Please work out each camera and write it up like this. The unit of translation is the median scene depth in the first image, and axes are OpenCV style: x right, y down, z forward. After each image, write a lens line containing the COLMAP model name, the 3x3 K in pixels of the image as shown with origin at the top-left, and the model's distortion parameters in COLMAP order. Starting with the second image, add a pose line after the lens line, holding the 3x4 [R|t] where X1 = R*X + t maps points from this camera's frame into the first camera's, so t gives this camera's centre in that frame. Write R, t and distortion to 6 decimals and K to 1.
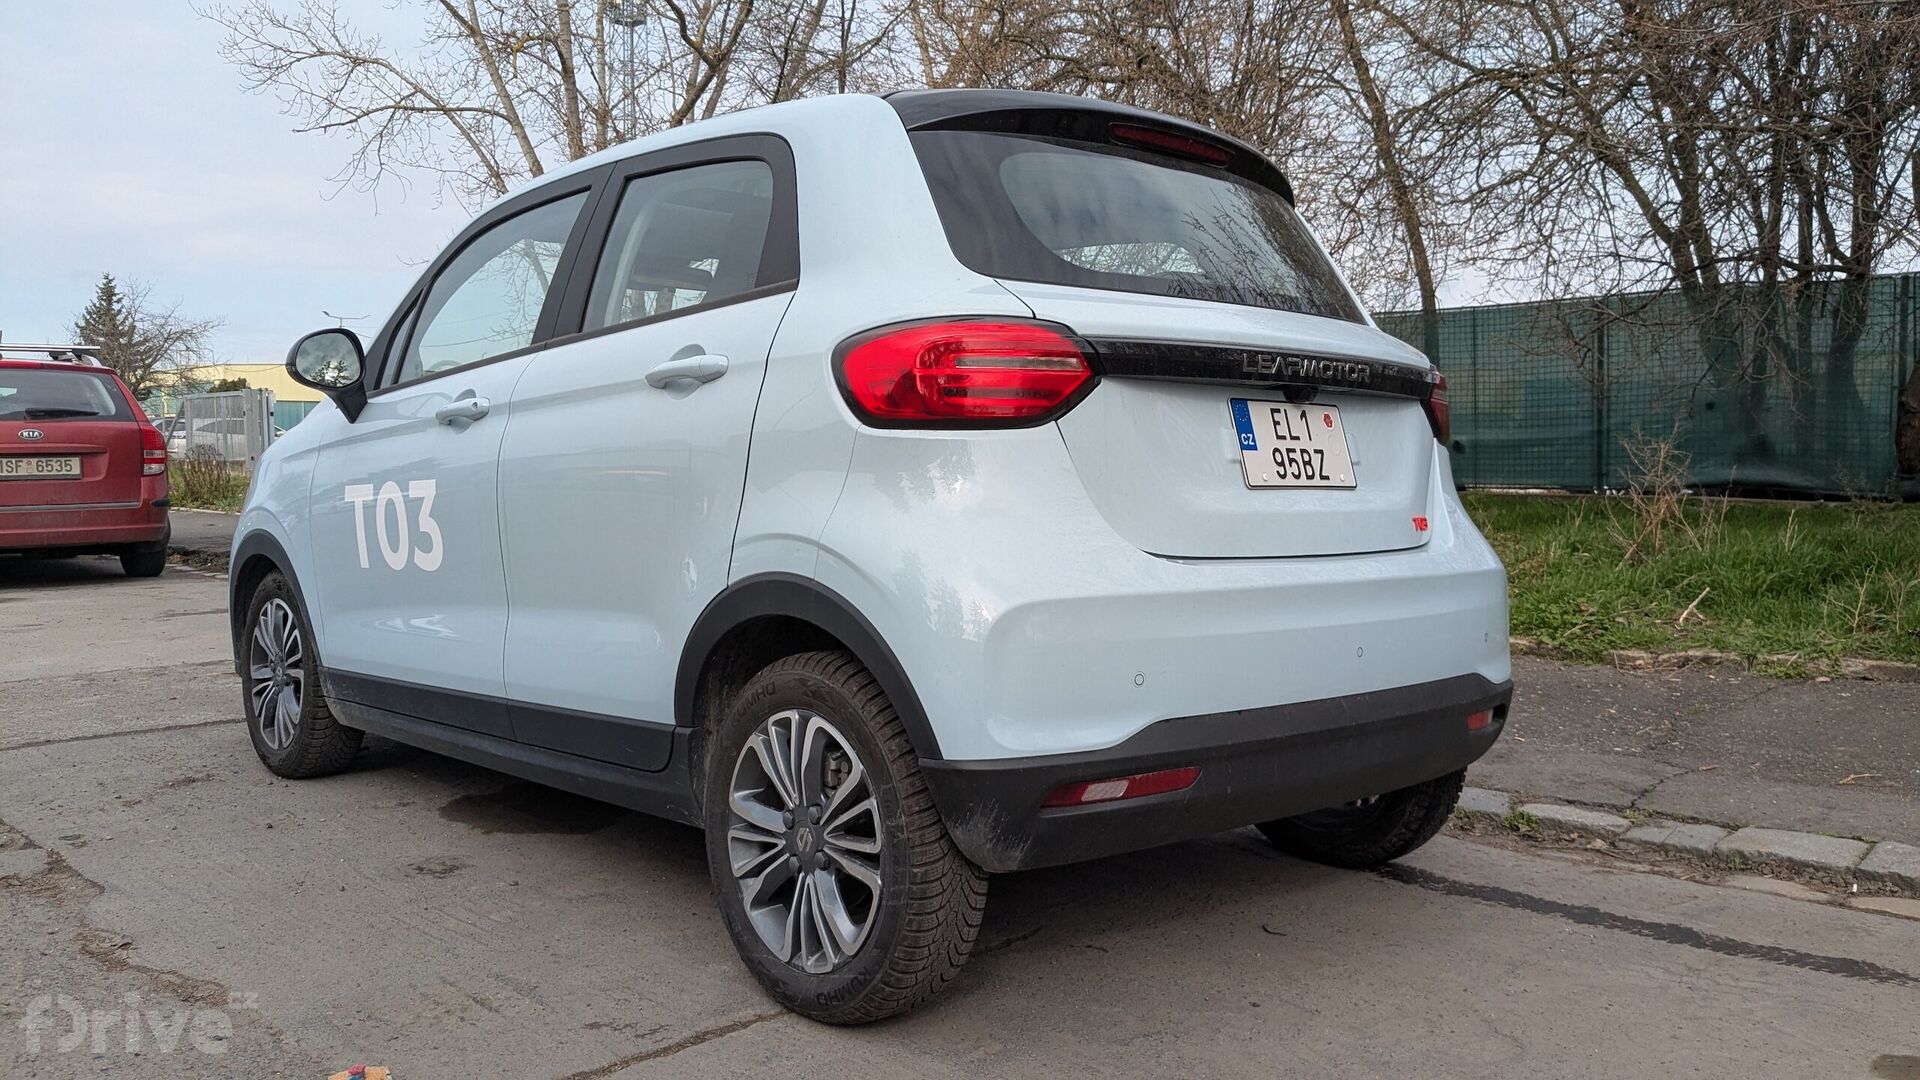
lens RADIAL K [[1515.7, 0, 960.0], [0, 1515.7, 540.0], [0, 0, 1]] dist [-0.014899, -0.004081]
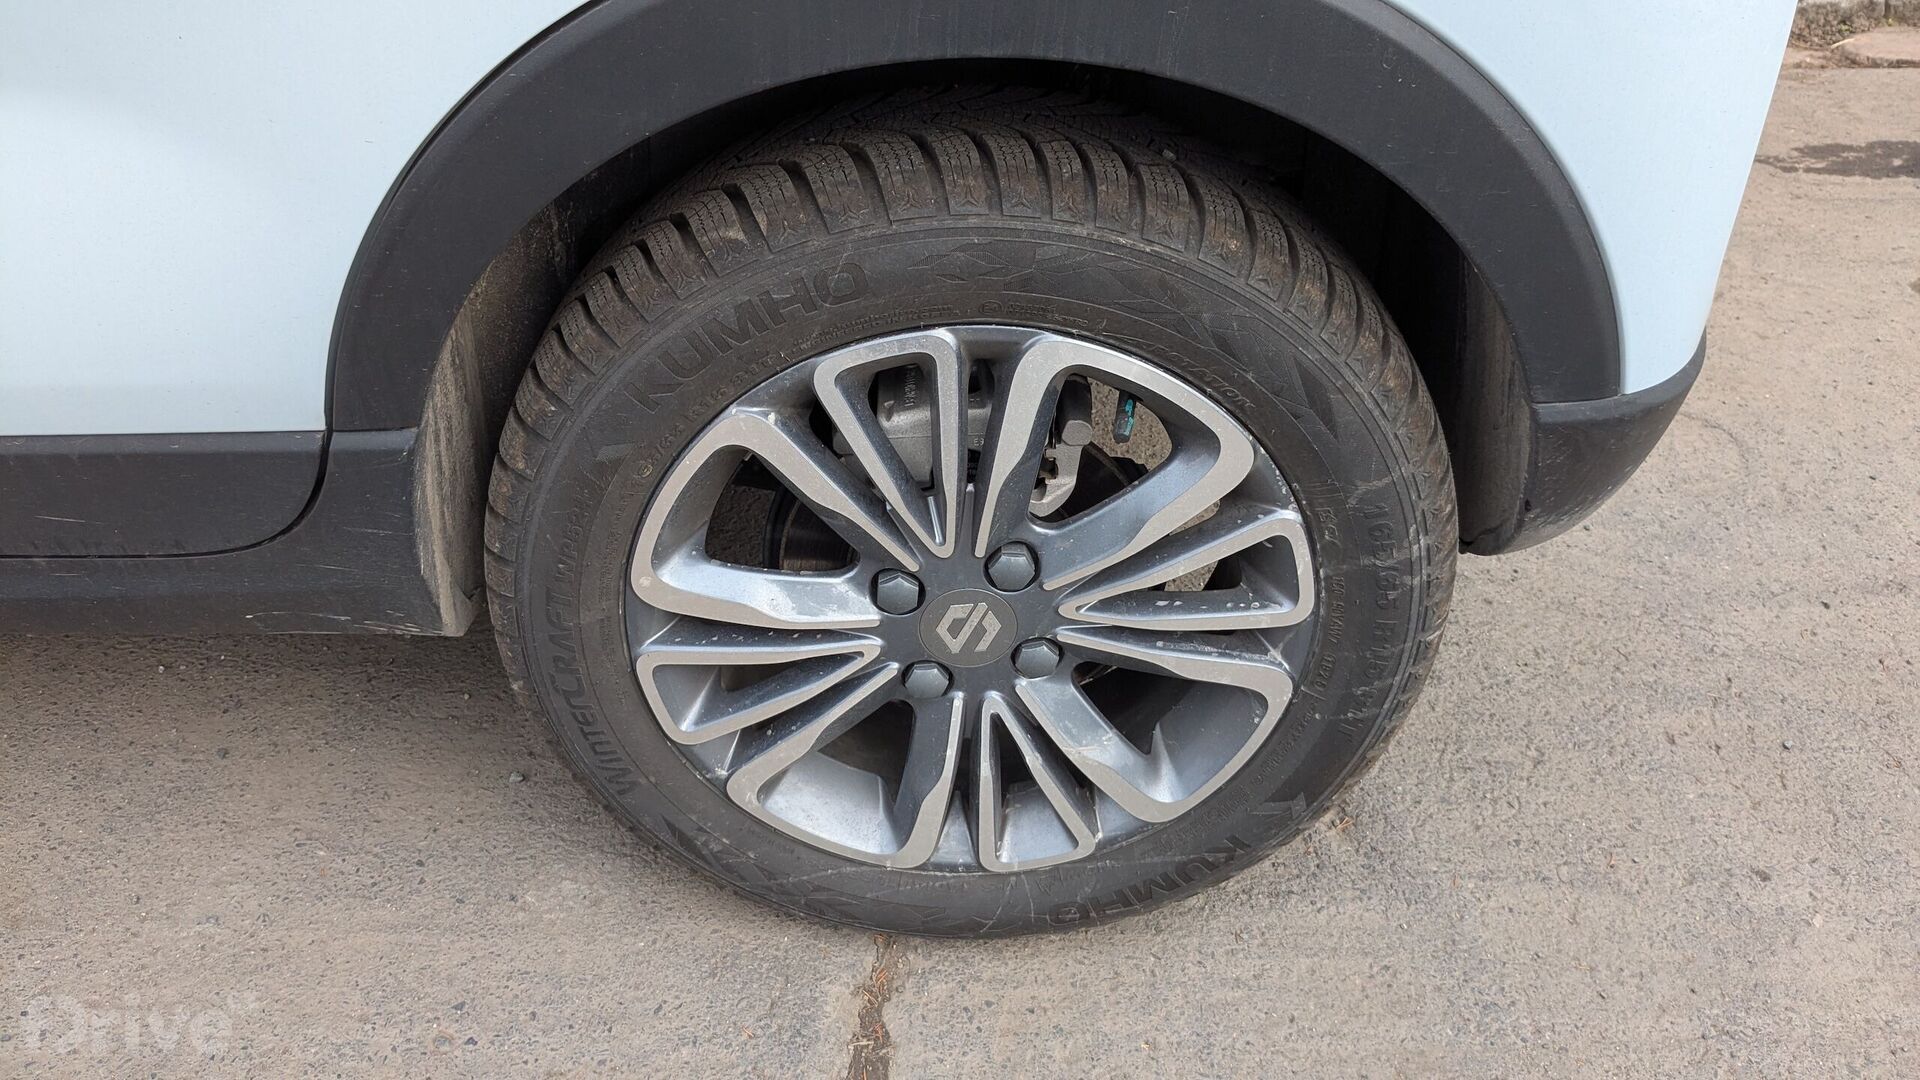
lens RADIAL K [[1515.7, 0, 960.0], [0, 1515.7, 540.0], [0, 0, 1]] dist [-0.014899, -0.004081]
pose [[0.674616, -0.416962, 0.609127, -0.322683], [0.010537, 0.830542, 0.556856, -0.033080], [-0.738093, -0.369246, 0.564691, 0.779266]]
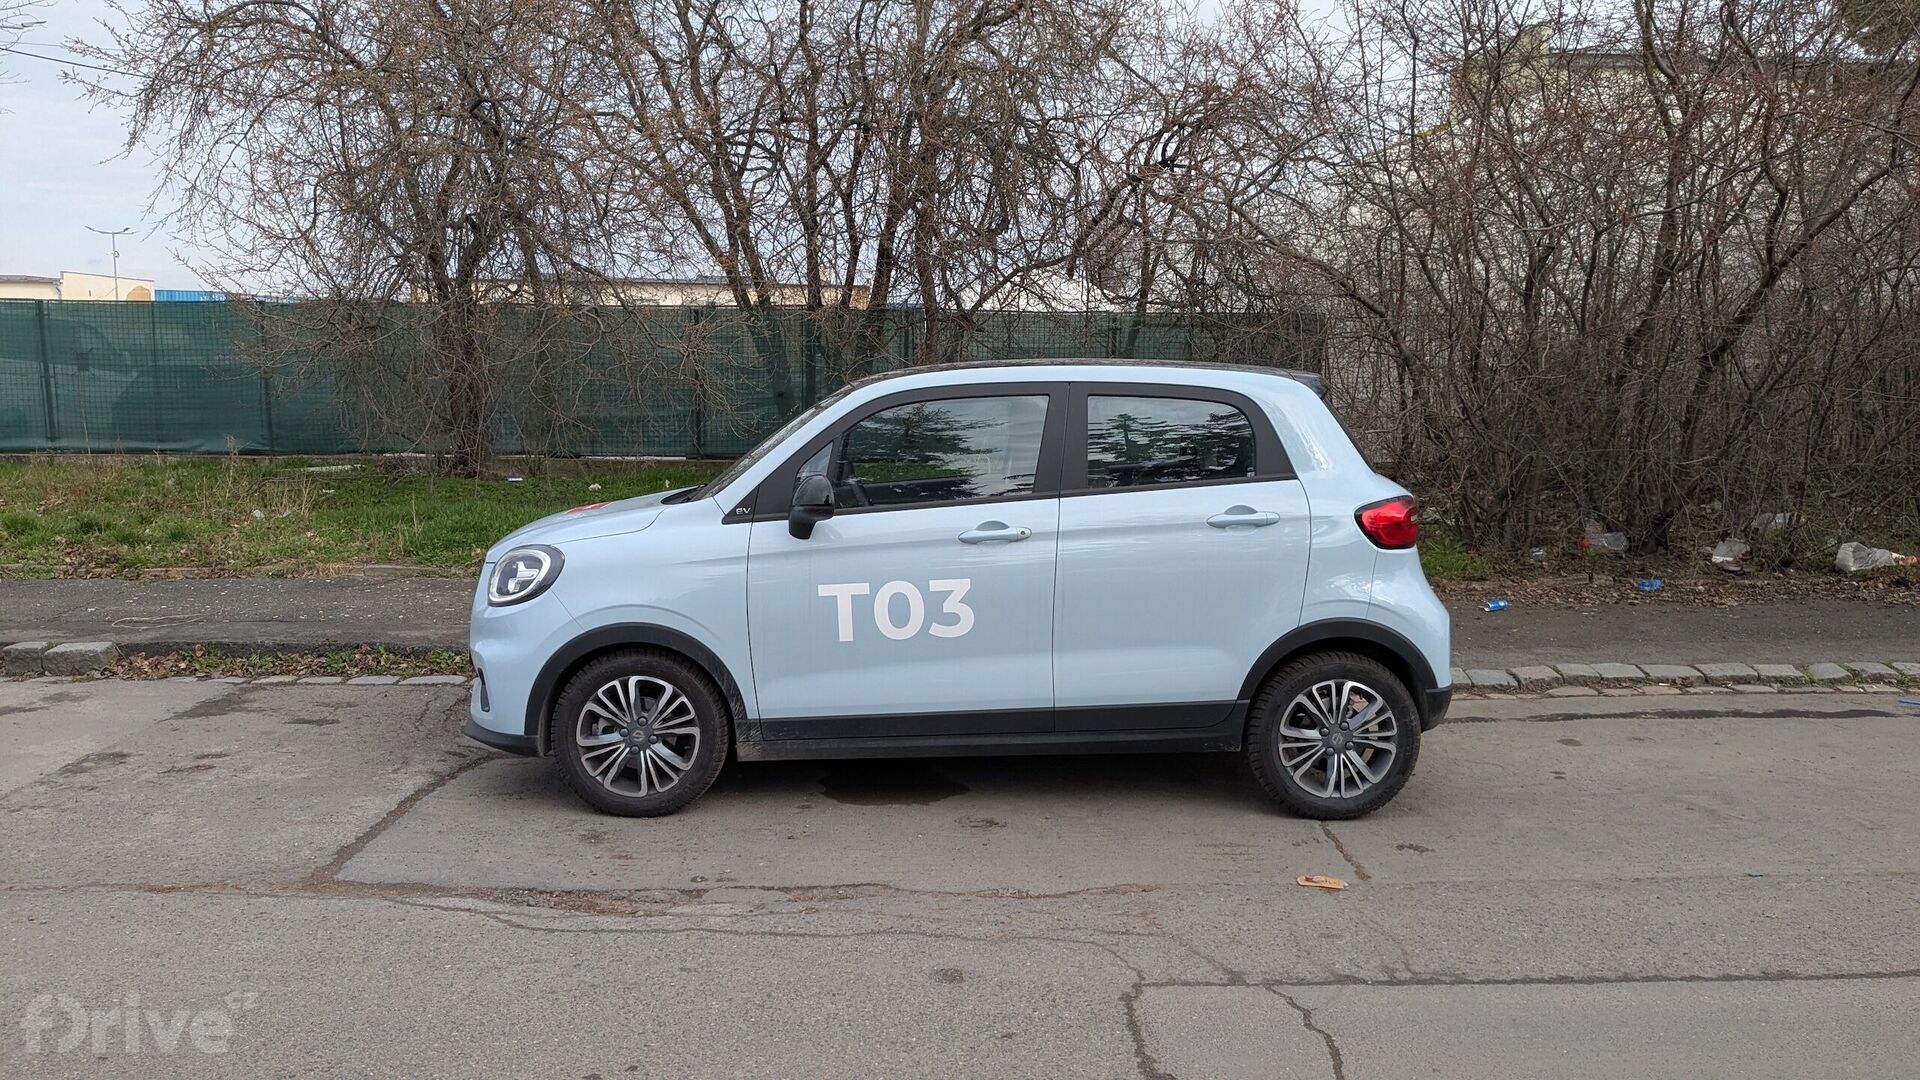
lens RADIAL K [[1515.7, 0, 960.0], [0, 1515.7, 540.0], [0, 0, 1]] dist [-0.014899, -0.004081]
pose [[0.747707, -0.064367, 0.660902, -1.878998], [0.047874, 0.997926, 0.043029, -0.200602], [-0.662301, -0.000533, 0.749238, -0.255344]]
